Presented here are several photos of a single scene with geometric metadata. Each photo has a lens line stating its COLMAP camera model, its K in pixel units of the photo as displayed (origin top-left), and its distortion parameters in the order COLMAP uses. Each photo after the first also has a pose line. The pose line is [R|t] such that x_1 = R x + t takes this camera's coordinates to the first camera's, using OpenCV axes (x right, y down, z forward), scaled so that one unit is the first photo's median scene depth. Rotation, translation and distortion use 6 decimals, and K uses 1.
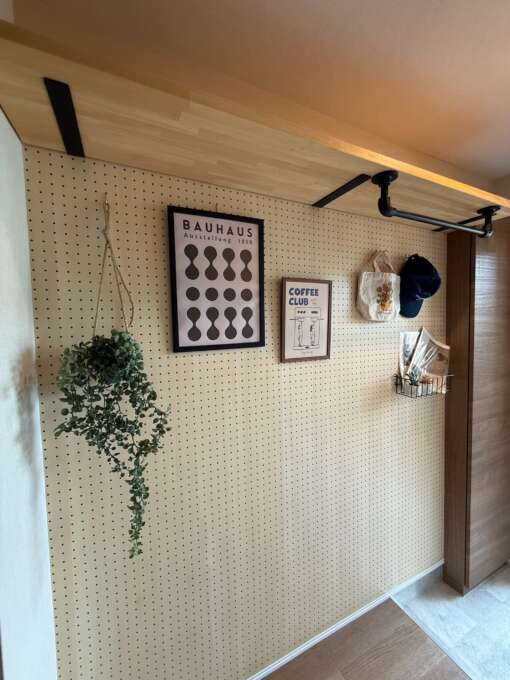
lens RADIAL K [[276.4, 0, 257.3], [0, 276.4, 343.5], [0, 0, 1]] dist [0.001948, 0.000271]
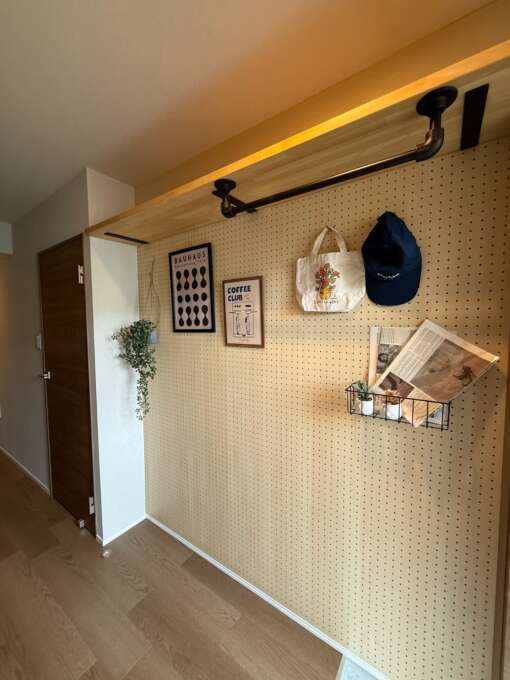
lens RADIAL K [[276.4, 0, 258.5], [0, 276.4, 336.9], [0, 0, 1]] dist [0.001948, 0.000271]
pose [[0.487089, 0.067907, -0.870708, 1.292382], [-0.043530, 0.997621, 0.053454, -0.049101], [0.872267, 0.011865, 0.488886, 0.492367]]
